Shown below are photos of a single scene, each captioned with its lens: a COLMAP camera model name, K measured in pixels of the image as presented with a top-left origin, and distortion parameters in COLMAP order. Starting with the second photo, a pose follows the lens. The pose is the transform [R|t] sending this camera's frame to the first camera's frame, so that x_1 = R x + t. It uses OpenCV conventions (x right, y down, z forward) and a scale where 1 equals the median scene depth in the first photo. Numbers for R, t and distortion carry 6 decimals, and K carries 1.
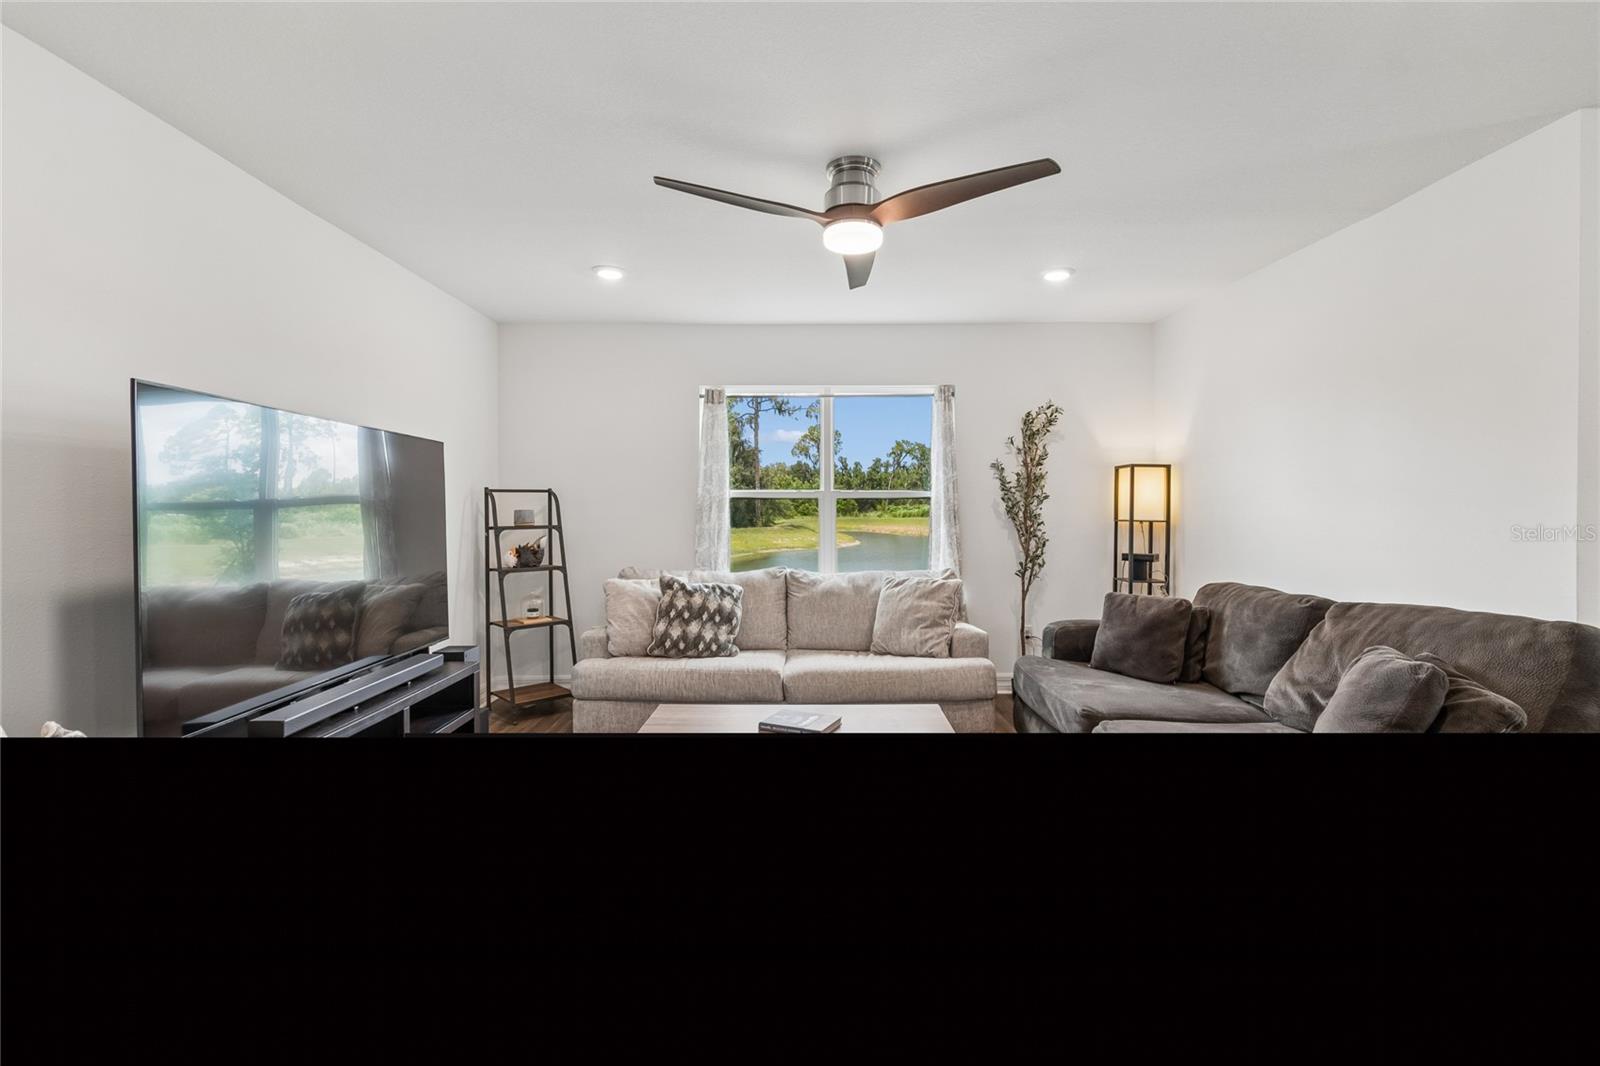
lens RADIAL K [[714.9, 0, 808.9], [0, 714.9, 510.4], [0, 0, 1]] dist [-0.005945, -0.000229]
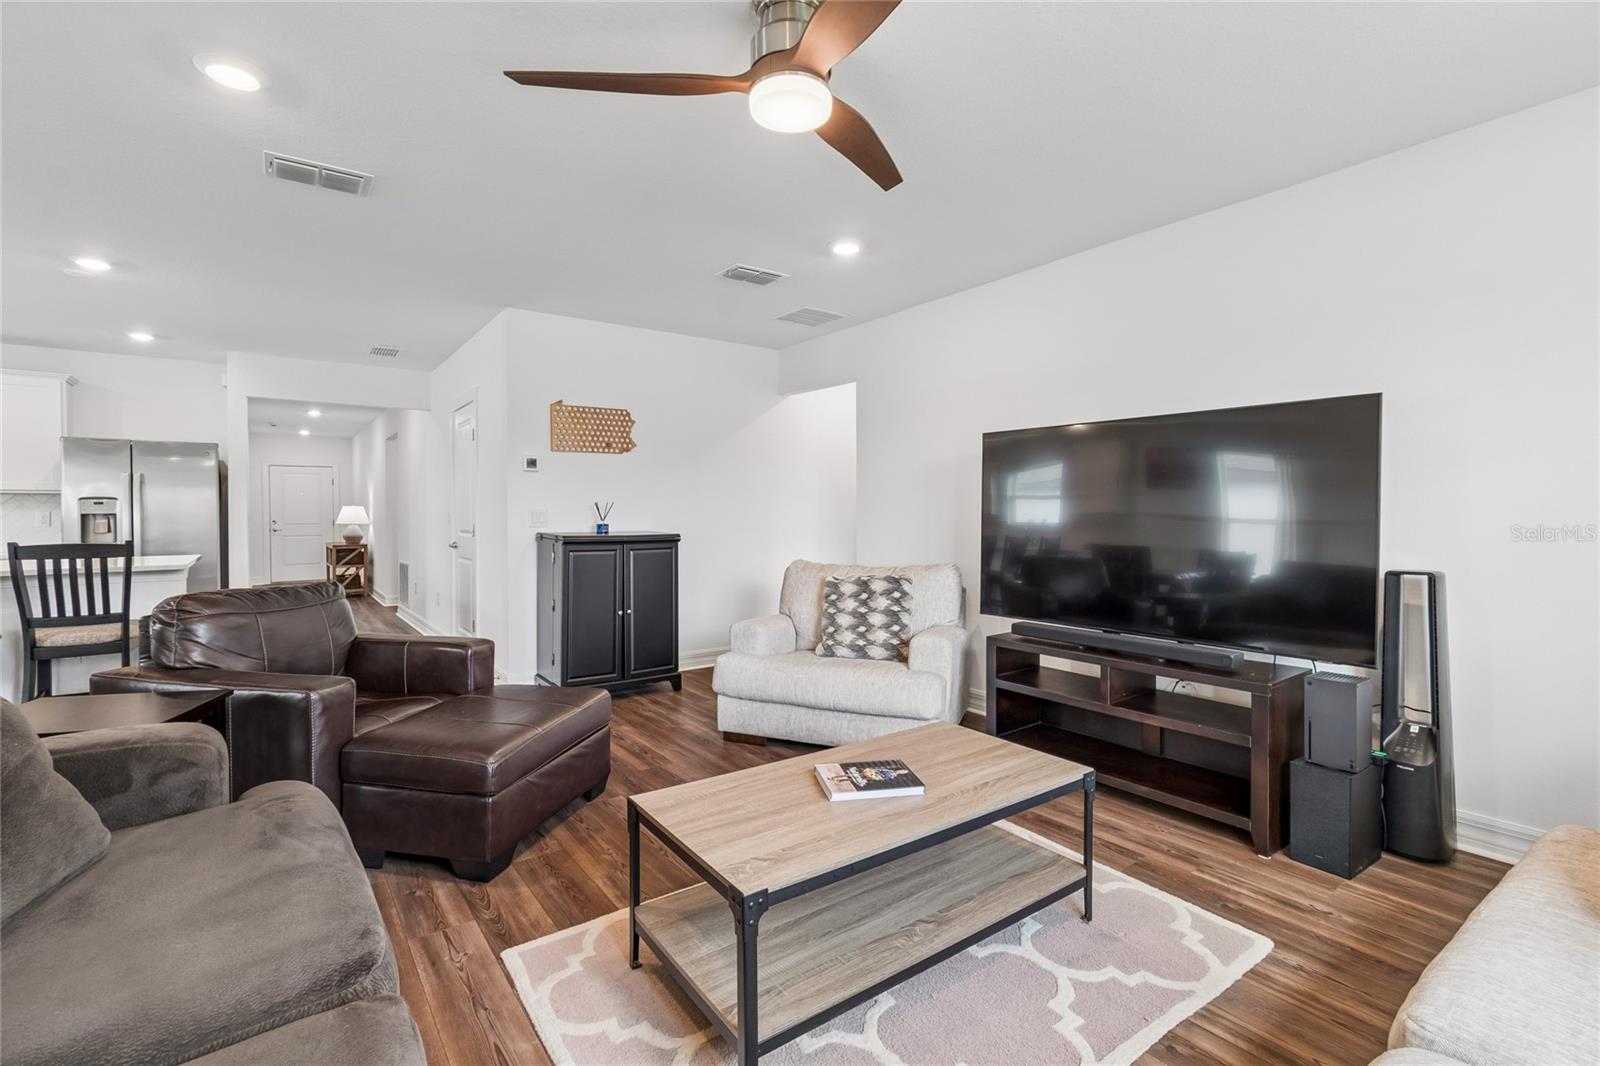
lens RADIAL K [[711.8, 0, 810.7], [0, 711.8, 523.5], [0, 0, 1]] dist [-0.000557, -0.000598]
pose [[-0.804042, 0.007515, -0.594525, 0.293012], [-0.002220, 0.999875, 0.015641, 0.020147], [0.594569, 0.013896, -0.803925, 0.986947]]
